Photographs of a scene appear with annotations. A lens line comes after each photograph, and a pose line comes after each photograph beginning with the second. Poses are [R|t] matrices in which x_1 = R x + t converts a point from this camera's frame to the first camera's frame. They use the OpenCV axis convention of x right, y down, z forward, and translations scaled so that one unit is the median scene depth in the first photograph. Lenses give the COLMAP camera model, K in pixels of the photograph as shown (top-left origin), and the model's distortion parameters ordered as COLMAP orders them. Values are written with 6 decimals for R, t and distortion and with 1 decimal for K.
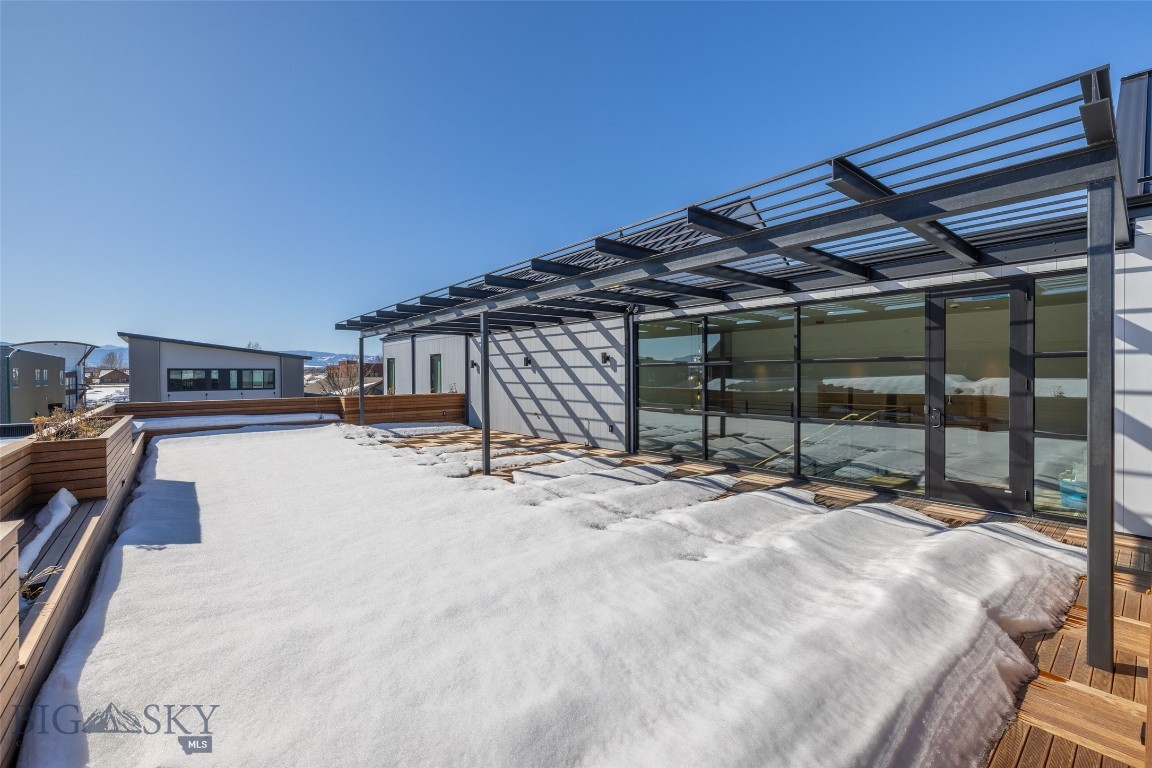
lens RADIAL K [[482.0, 0, 575.6], [0, 482.0, 381.9], [0, 0, 1]] dist [0.000006, -0.000052]
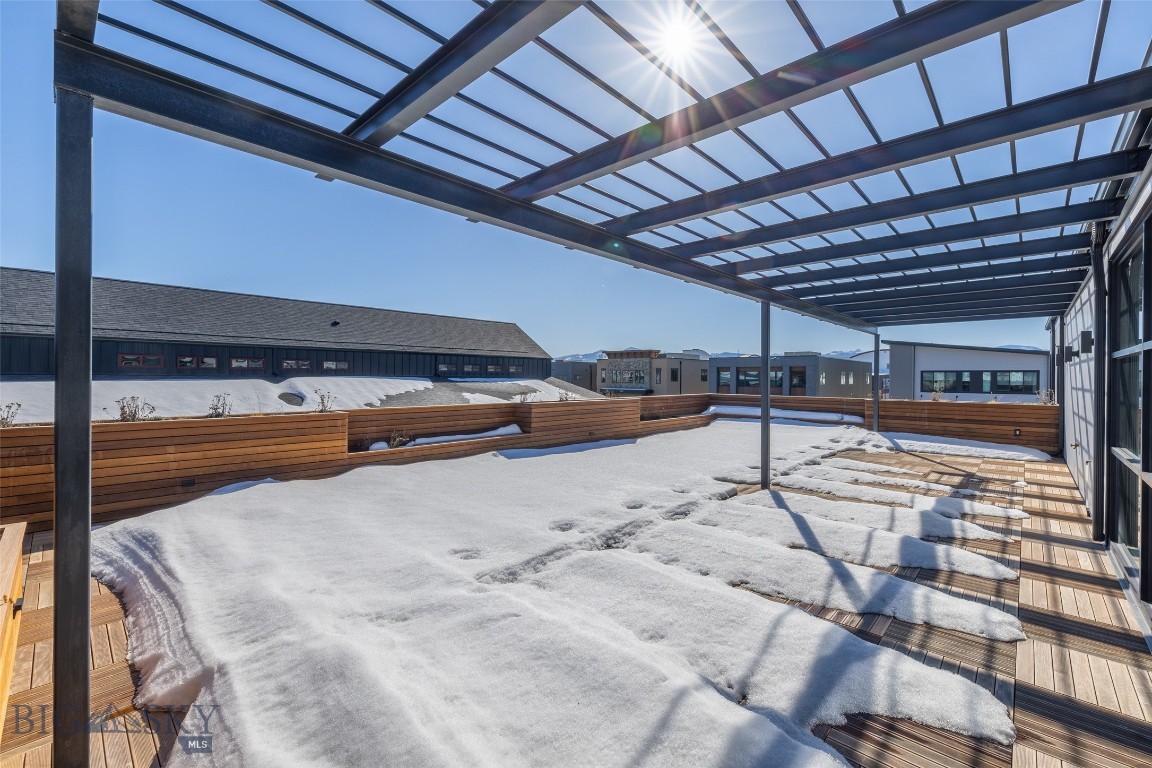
lens RADIAL K [[482.0, 0, 576.7], [0, 482.0, 377.0], [0, 0, 1]] dist [0.000006, -0.000052]
pose [[0.129880, 0.005833, -0.991513, 1.243138], [-0.021198, 0.999770, 0.003105, -0.008059], [0.991303, 0.020614, 0.129974, 1.076761]]
